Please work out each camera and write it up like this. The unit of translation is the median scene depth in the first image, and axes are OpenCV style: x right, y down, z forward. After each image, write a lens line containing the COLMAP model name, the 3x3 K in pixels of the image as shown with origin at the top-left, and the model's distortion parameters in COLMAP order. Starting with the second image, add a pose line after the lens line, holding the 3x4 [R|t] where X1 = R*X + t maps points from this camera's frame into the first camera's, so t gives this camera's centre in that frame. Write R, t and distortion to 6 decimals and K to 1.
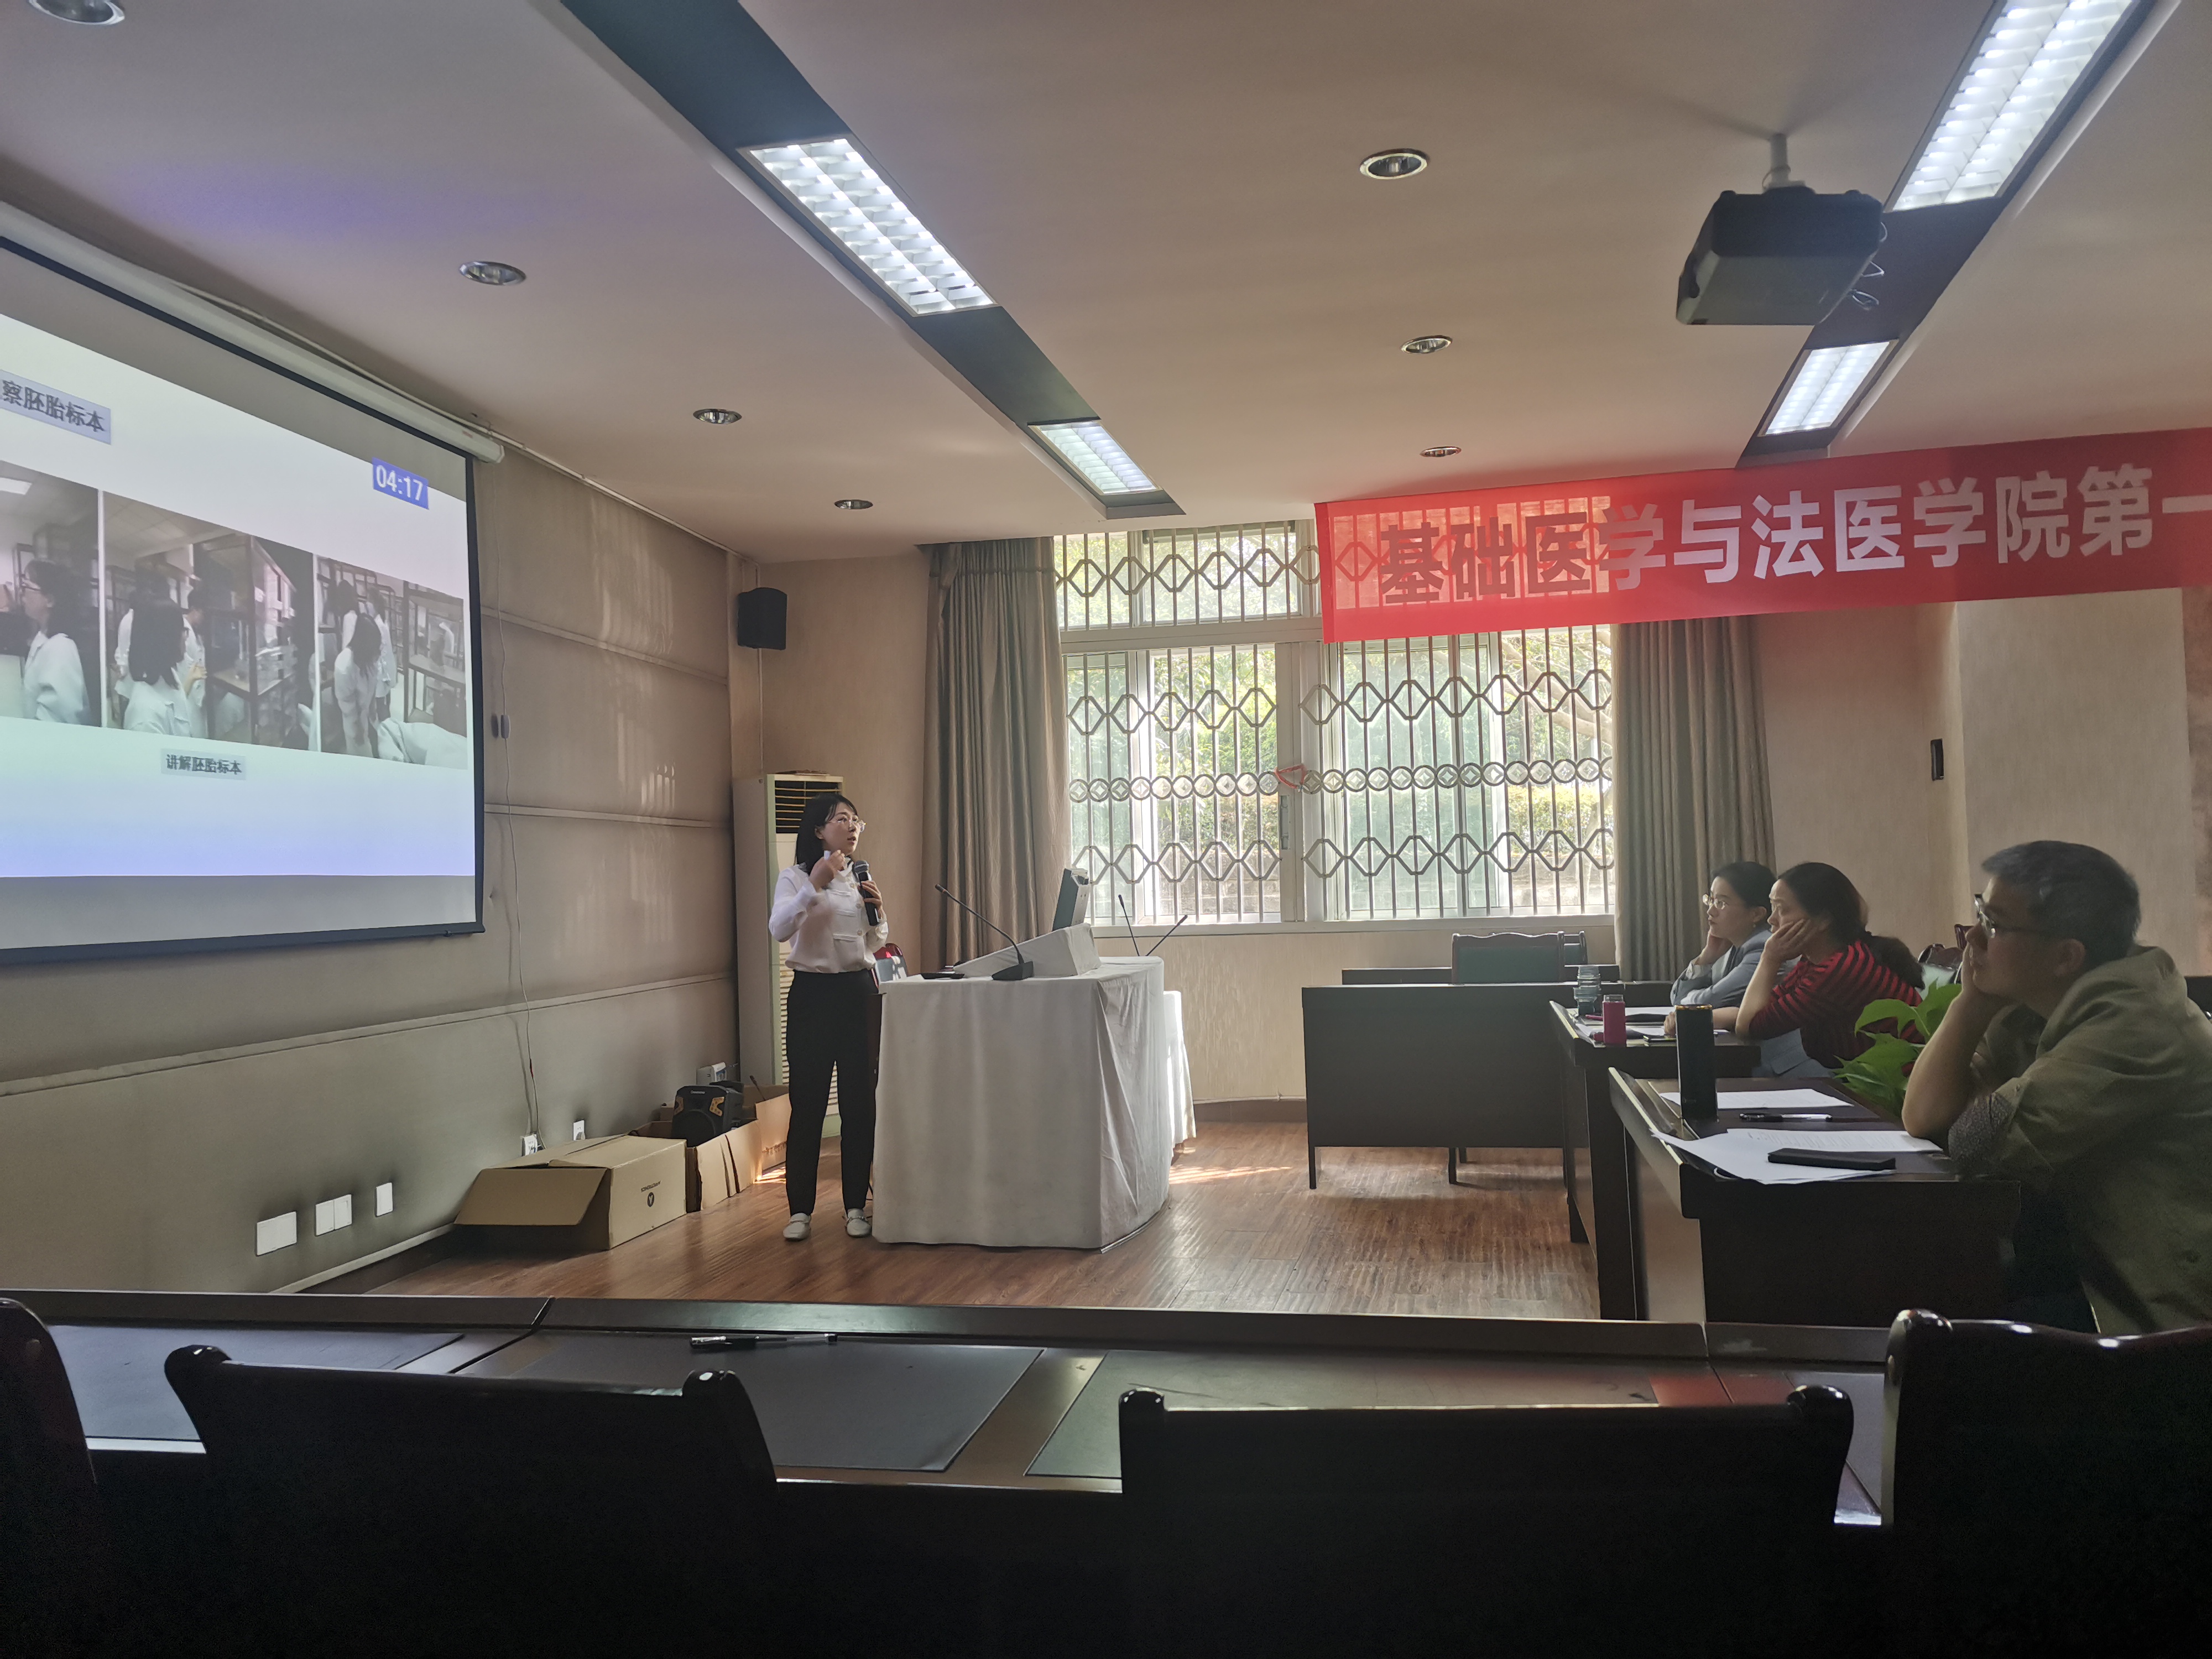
lens RADIAL K [[1633.4, 0, 1112.3], [0, 1633.4, 831.1], [0, 0, 1]] dist [0.032709, -0.020640]
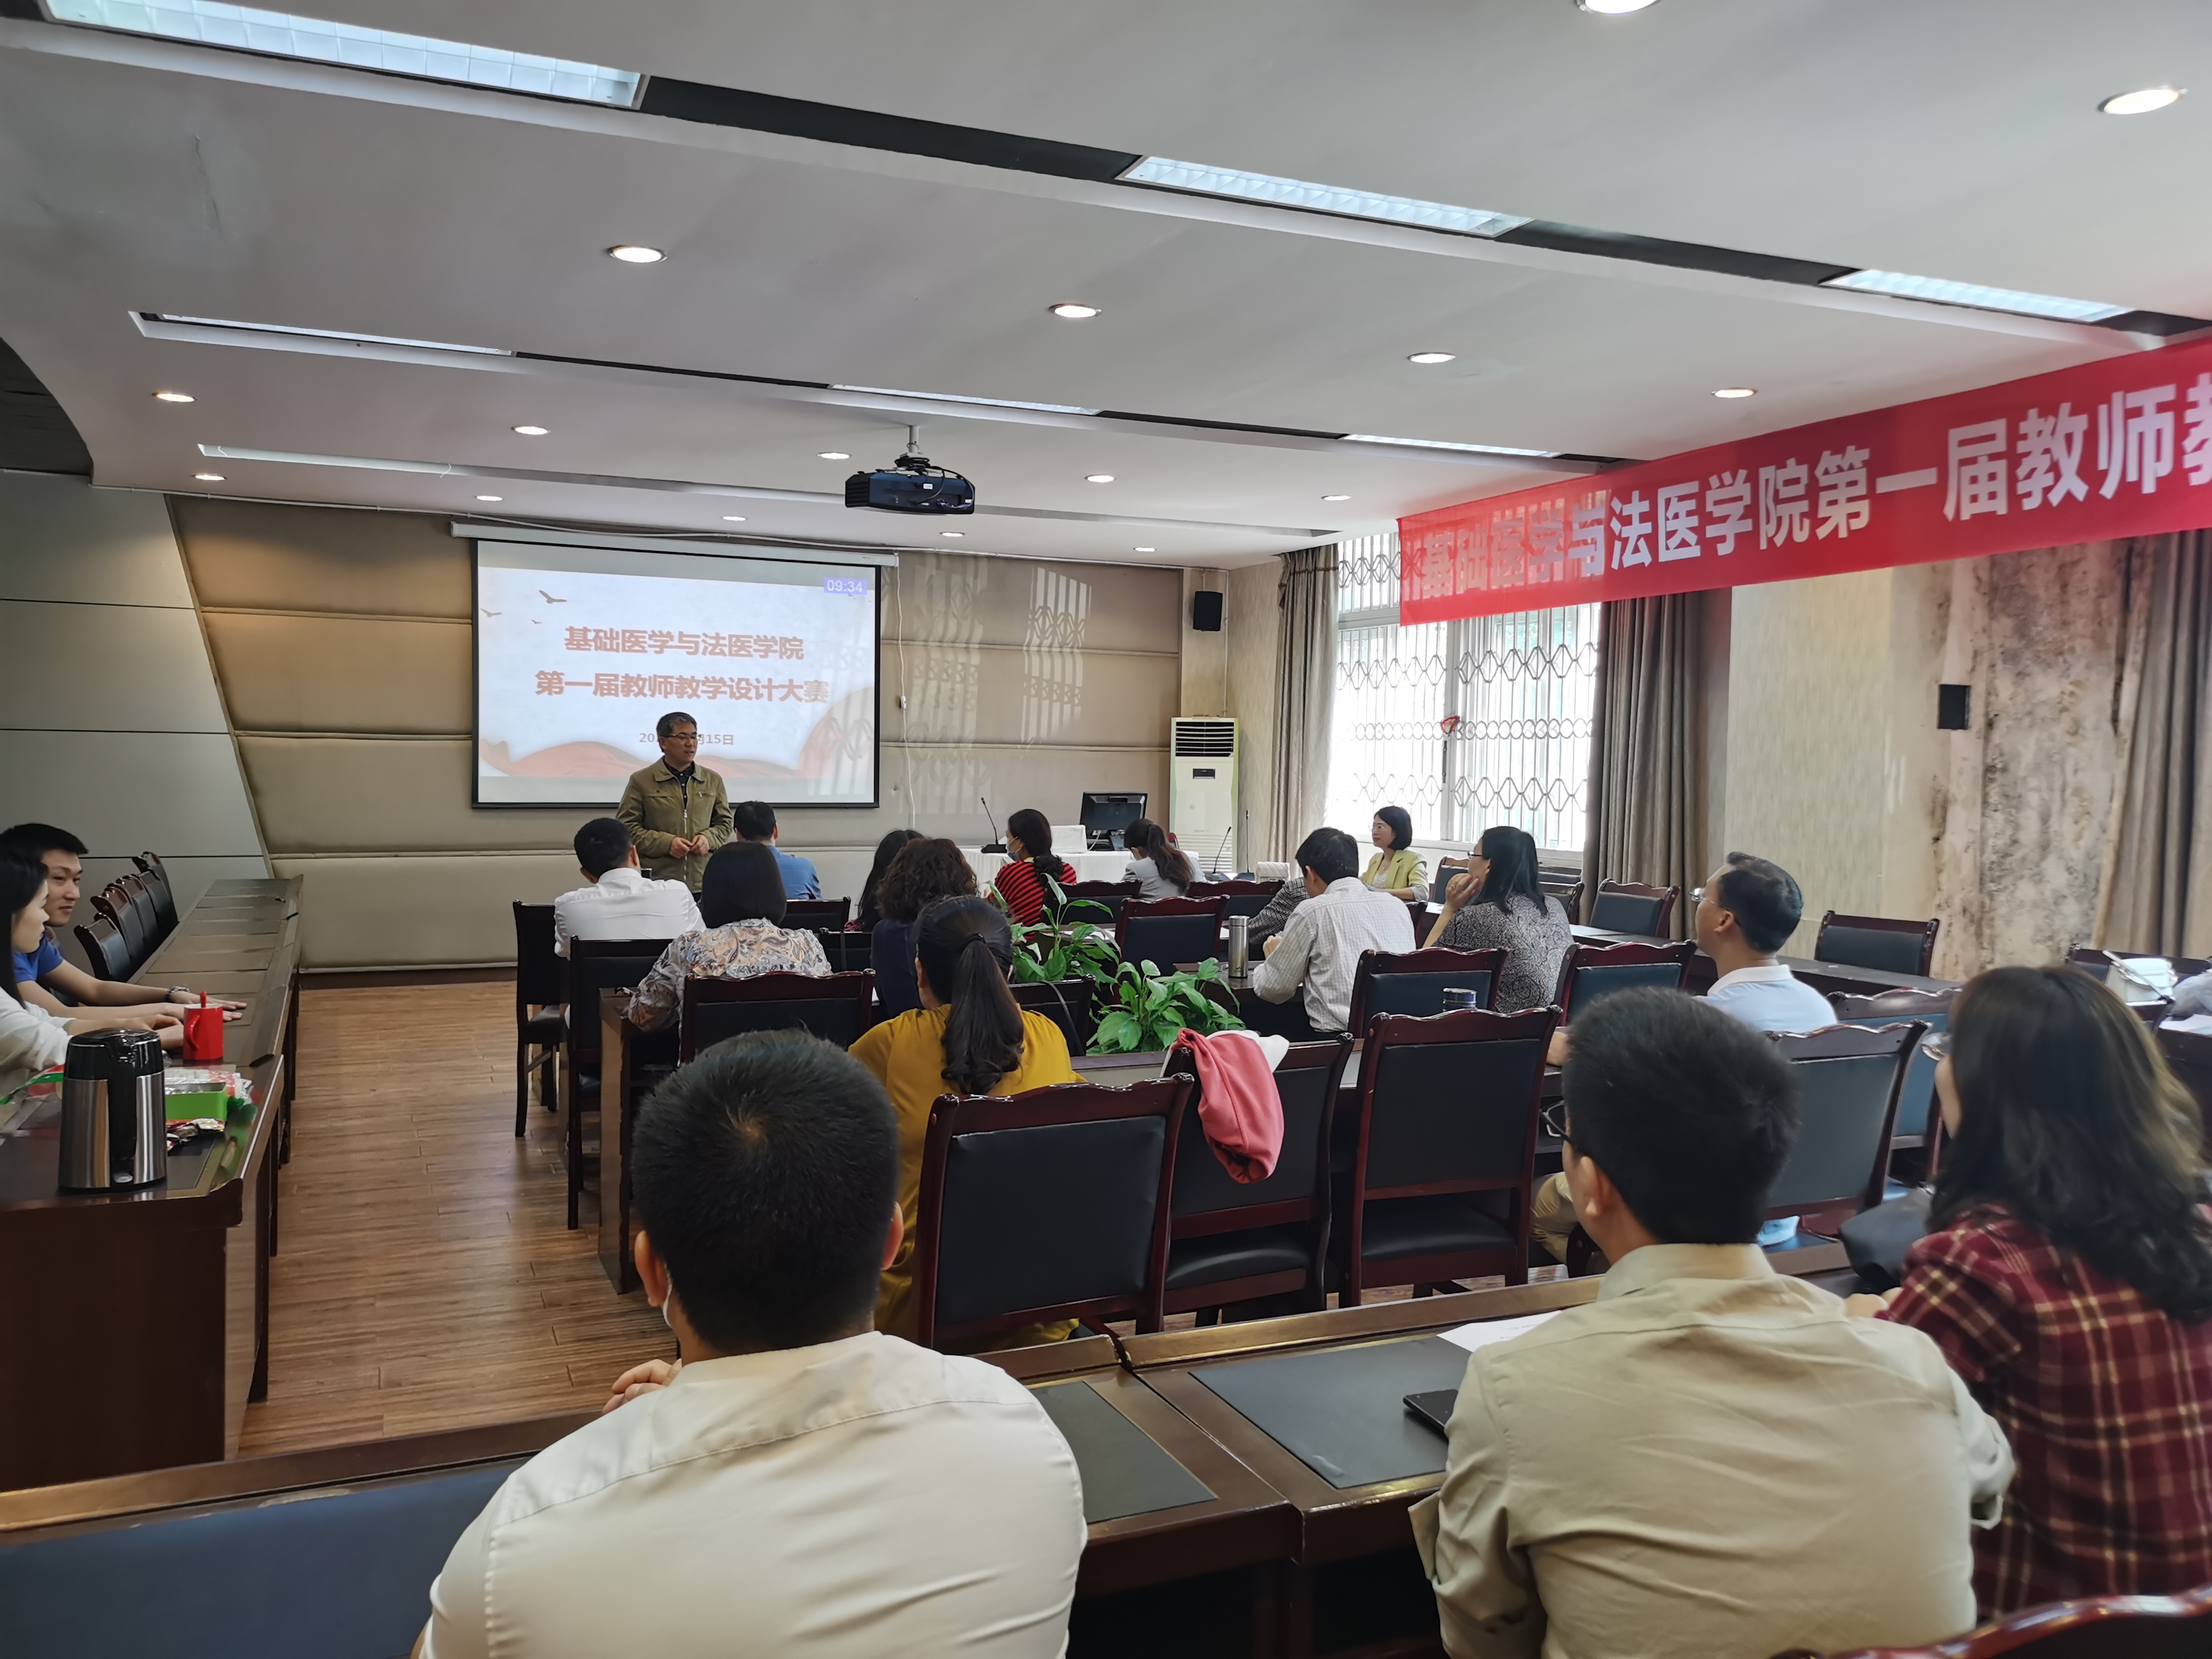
lens RADIAL K [[1720.4, 0, 1117.7], [0, 1720.4, 831.5], [0, 0, 1]] dist [0.036172, -0.000957]
pose [[0.587370, 0.073641, -0.805961, 1.190253], [-0.008439, 0.996355, 0.084888, -0.072338], [0.809274, -0.043059, 0.585850, 0.008510]]
